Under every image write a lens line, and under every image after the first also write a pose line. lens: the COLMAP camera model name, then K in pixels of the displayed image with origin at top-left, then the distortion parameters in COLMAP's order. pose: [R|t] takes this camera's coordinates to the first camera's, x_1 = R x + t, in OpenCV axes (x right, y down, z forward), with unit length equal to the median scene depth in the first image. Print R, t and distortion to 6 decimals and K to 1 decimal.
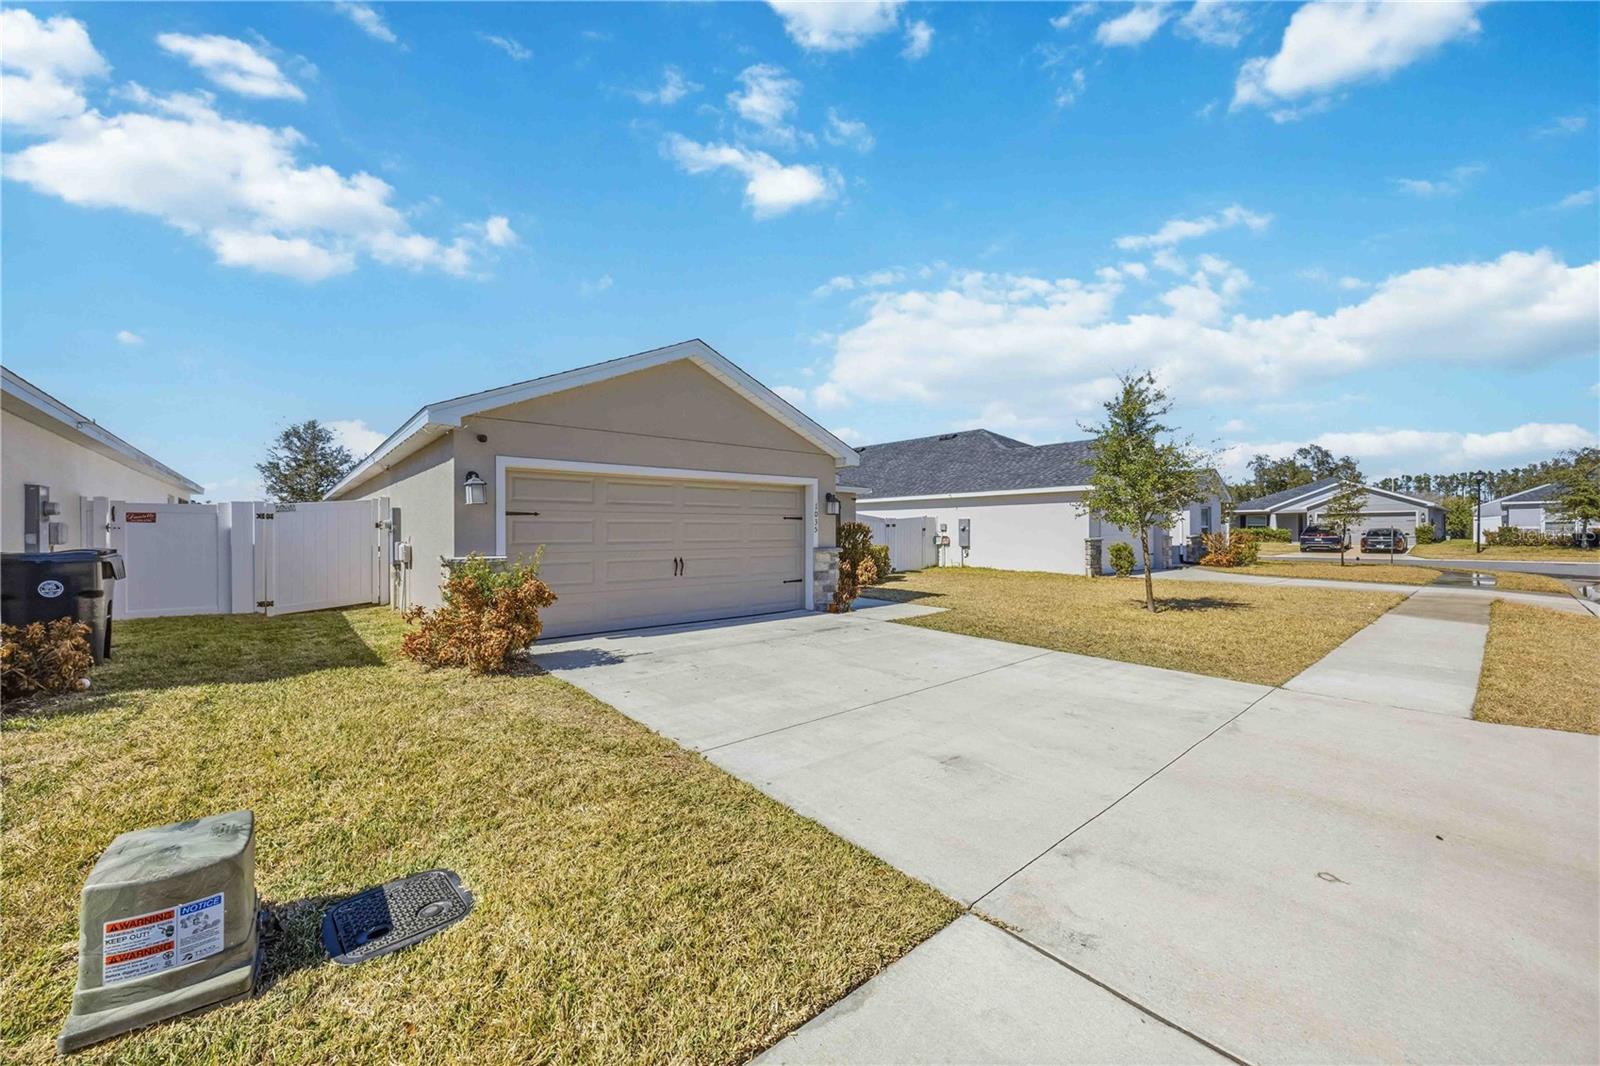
lens RADIAL K [[615.8, 0, 793.9], [0, 615.8, 532.6], [0, 0, 1]] dist [0.042029, 0.000541]
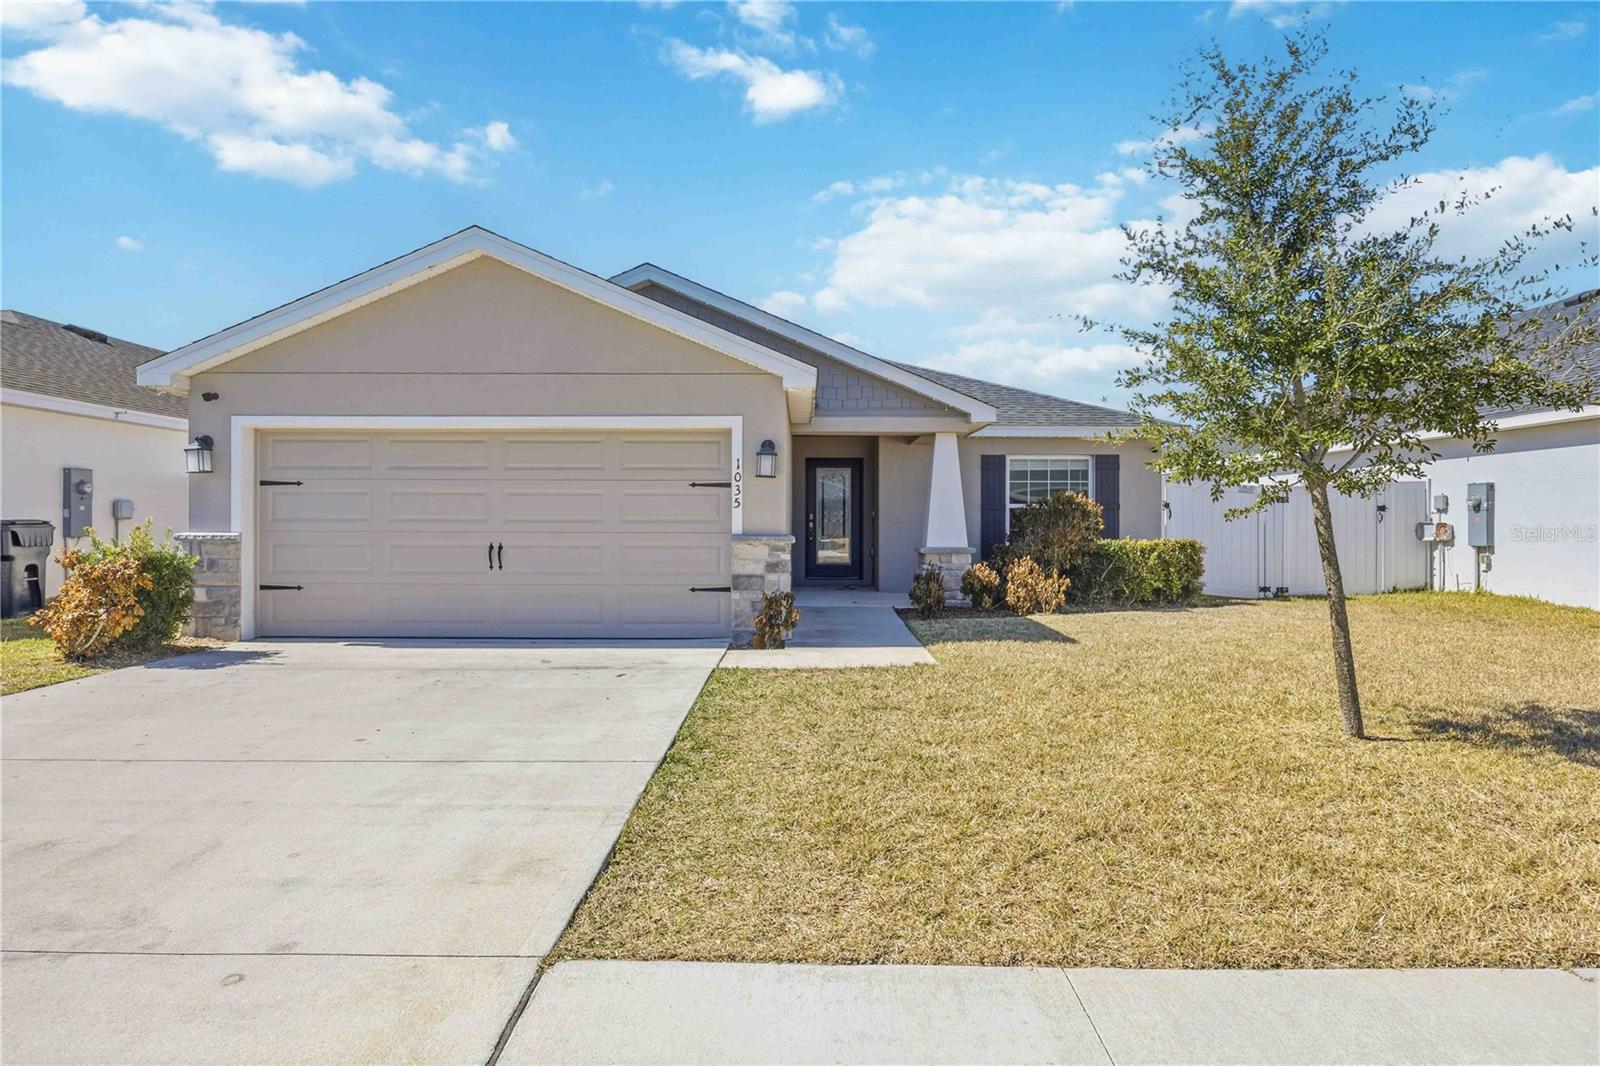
lens RADIAL K [[915.9, 0, 796.6], [0, 915.9, 526.2], [0, 0, 1]] dist [0.034641, 0.000610]
pose [[0.761653, 0.008593, -0.647928, 0.336052], [-0.004343, 0.999957, 0.008156, 0.004886], [0.647970, -0.003399, 0.761658, 0.193818]]
